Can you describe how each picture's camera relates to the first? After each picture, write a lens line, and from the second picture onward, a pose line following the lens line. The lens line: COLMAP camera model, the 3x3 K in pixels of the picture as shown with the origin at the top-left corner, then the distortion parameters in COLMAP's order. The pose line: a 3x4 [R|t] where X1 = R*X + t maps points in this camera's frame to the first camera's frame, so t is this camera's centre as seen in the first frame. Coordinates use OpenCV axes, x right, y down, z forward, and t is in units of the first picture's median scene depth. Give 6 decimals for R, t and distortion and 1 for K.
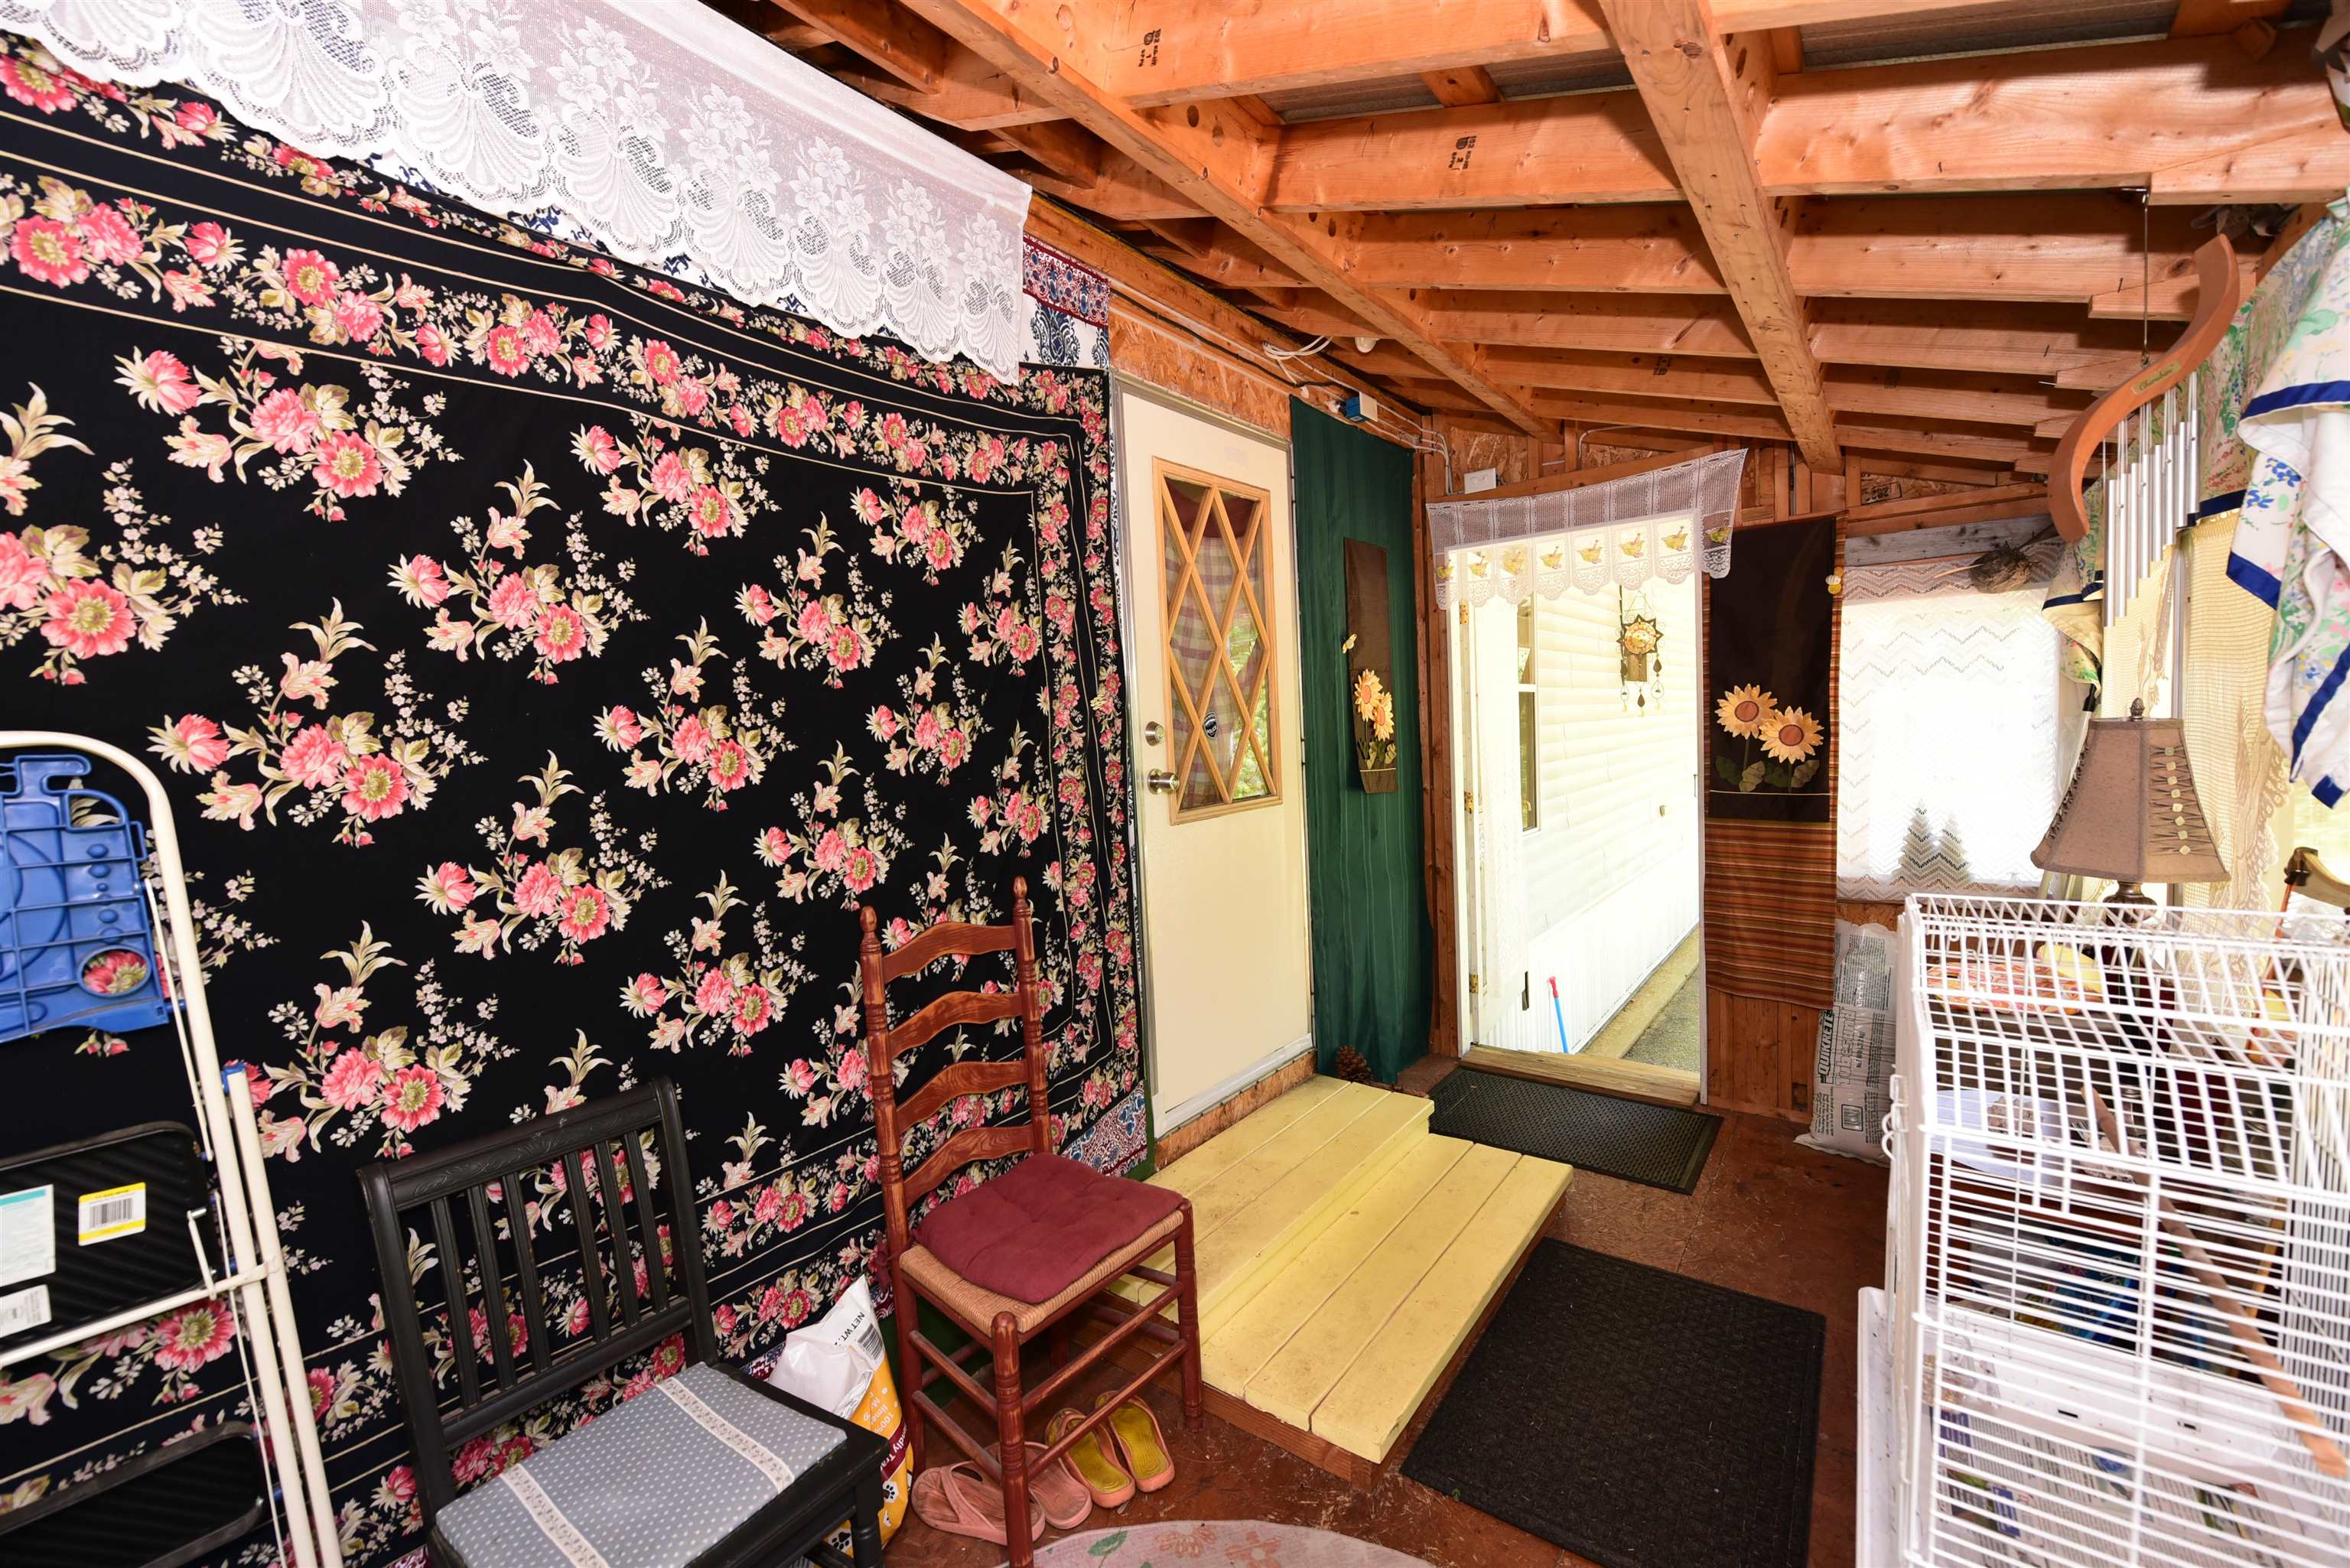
lens RADIAL K [[928.8, 0, 1184.8], [0, 928.8, 786.7], [0, 0, 1]] dist [-0.009969, -0.000203]
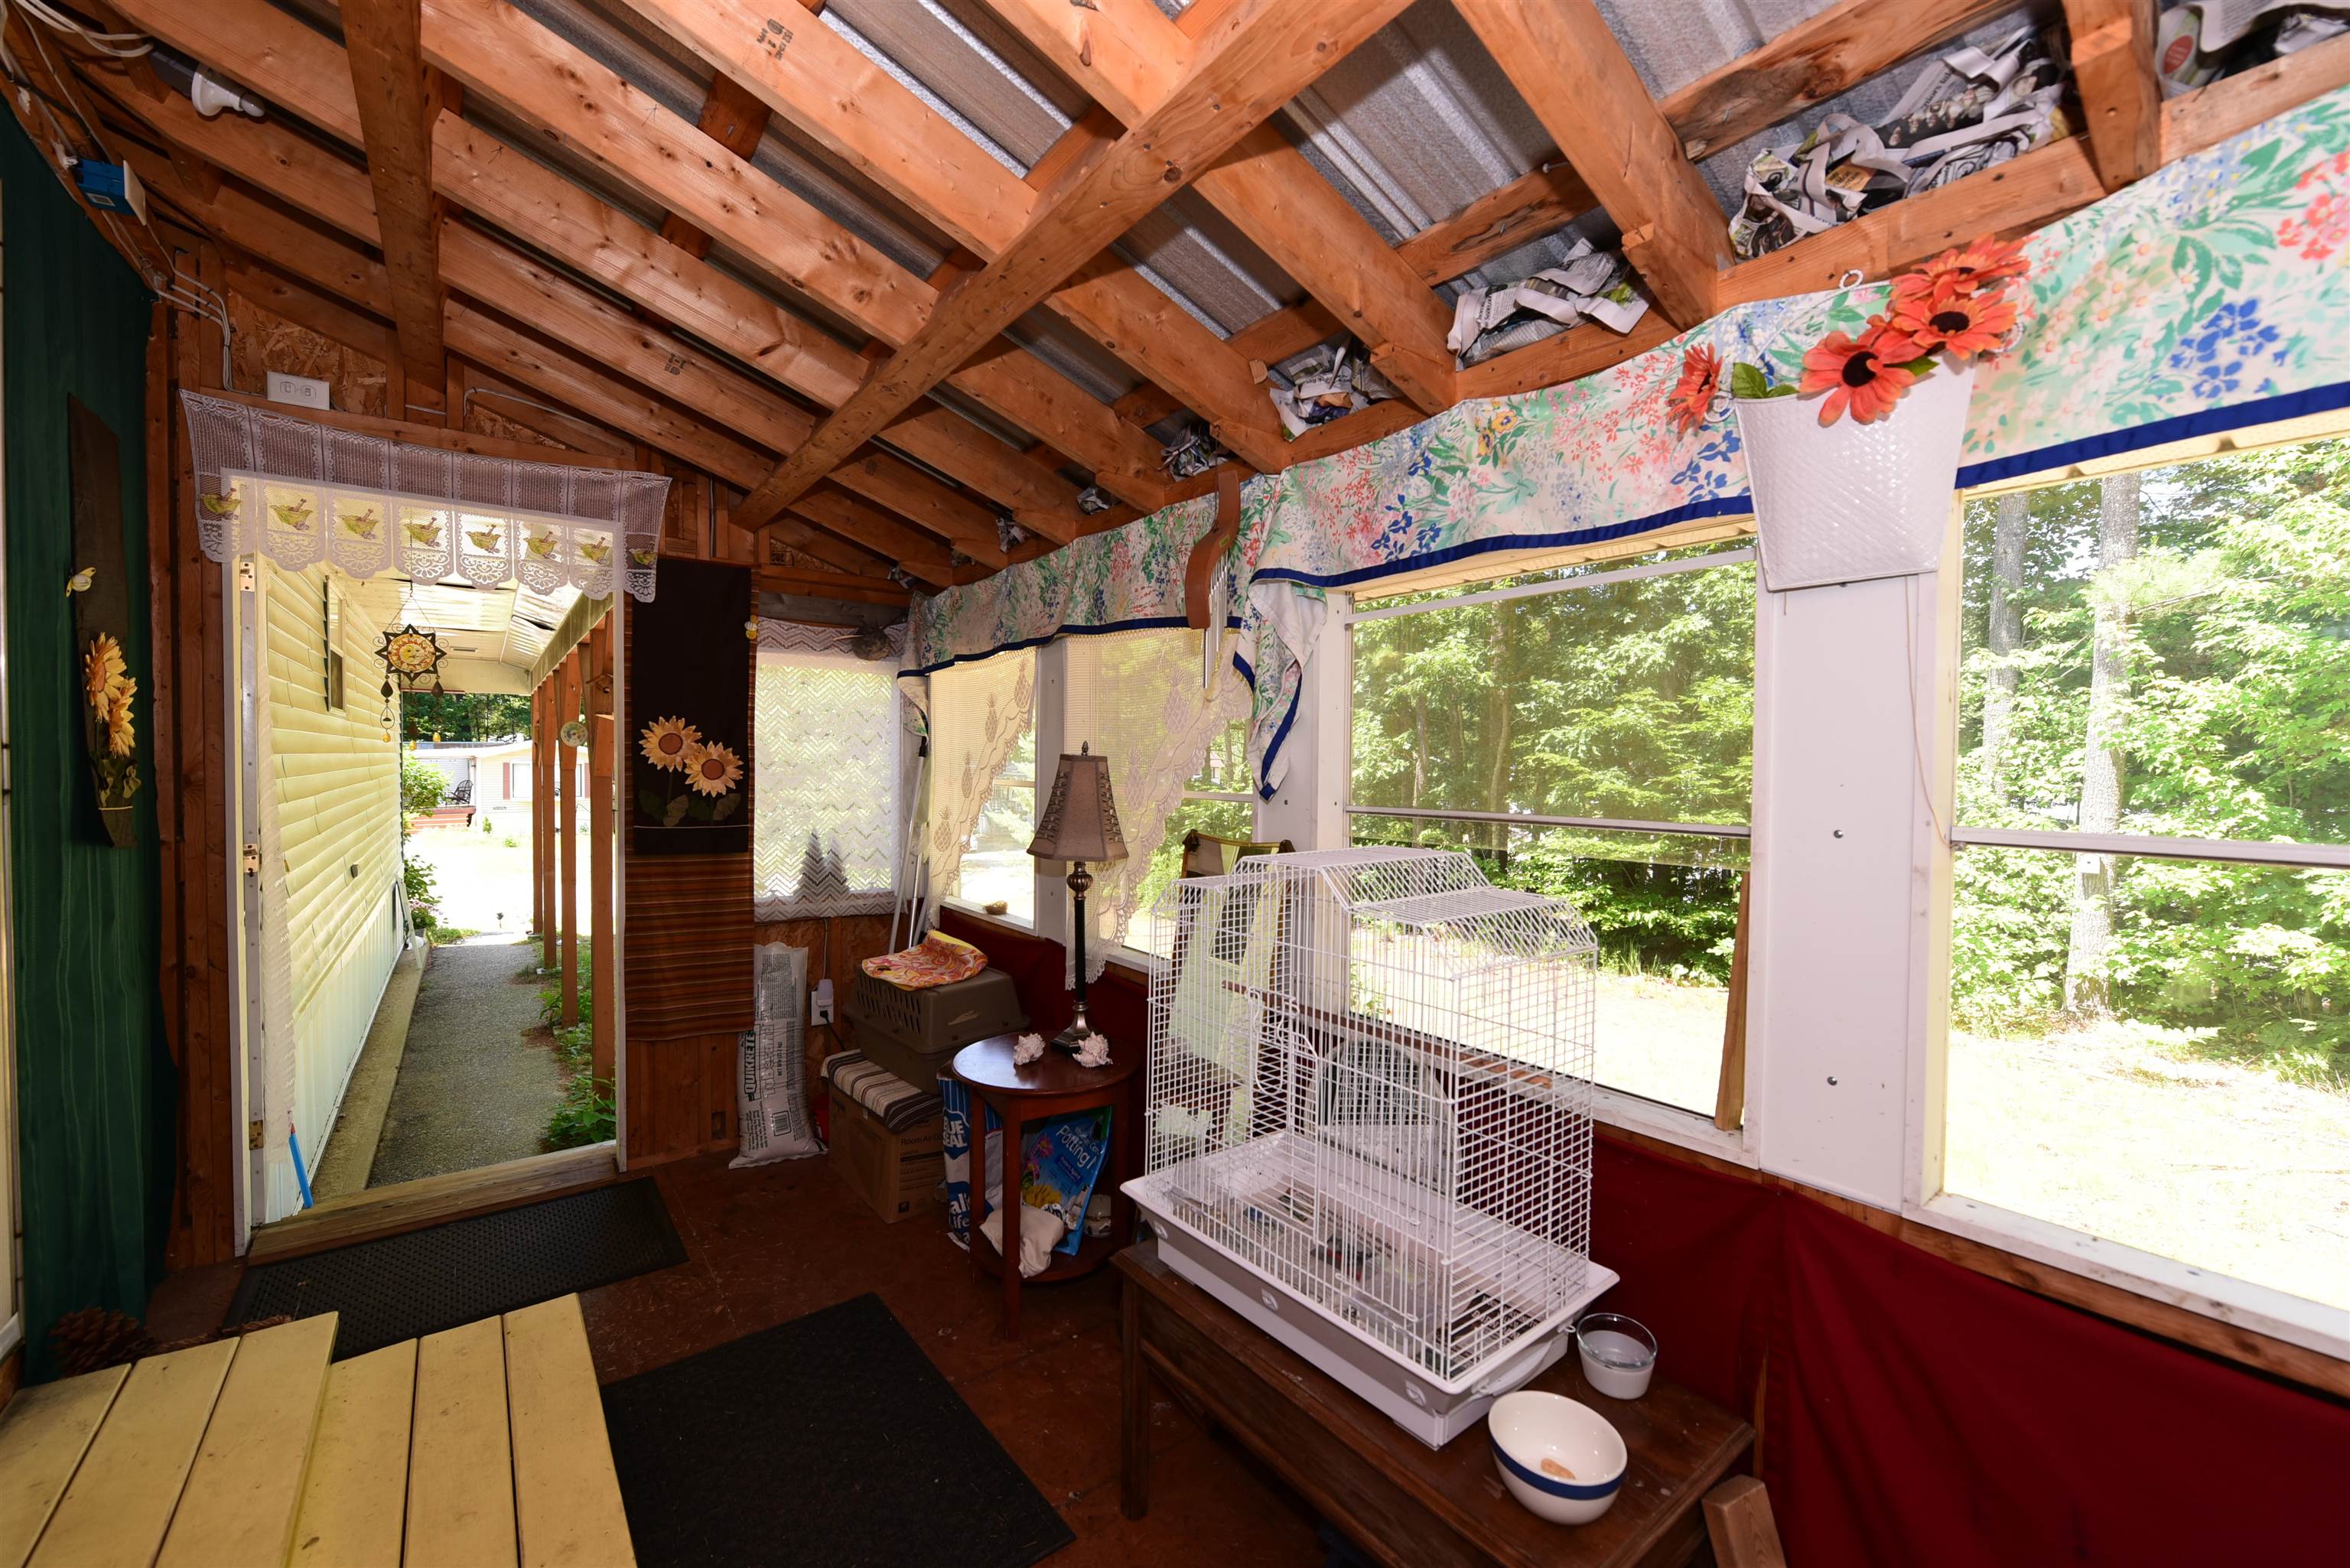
lens RADIAL K [[928.8, 0, 1180.4], [0, 928.8, 784.4], [0, 0, 1]] dist [-0.009969, -0.000203]
pose [[0.247668, 0.020015, 0.968638, -0.207091], [0.042602, 0.998595, -0.031527, 0.015401], [-0.967908, 0.049074, 0.246467, 0.243360]]
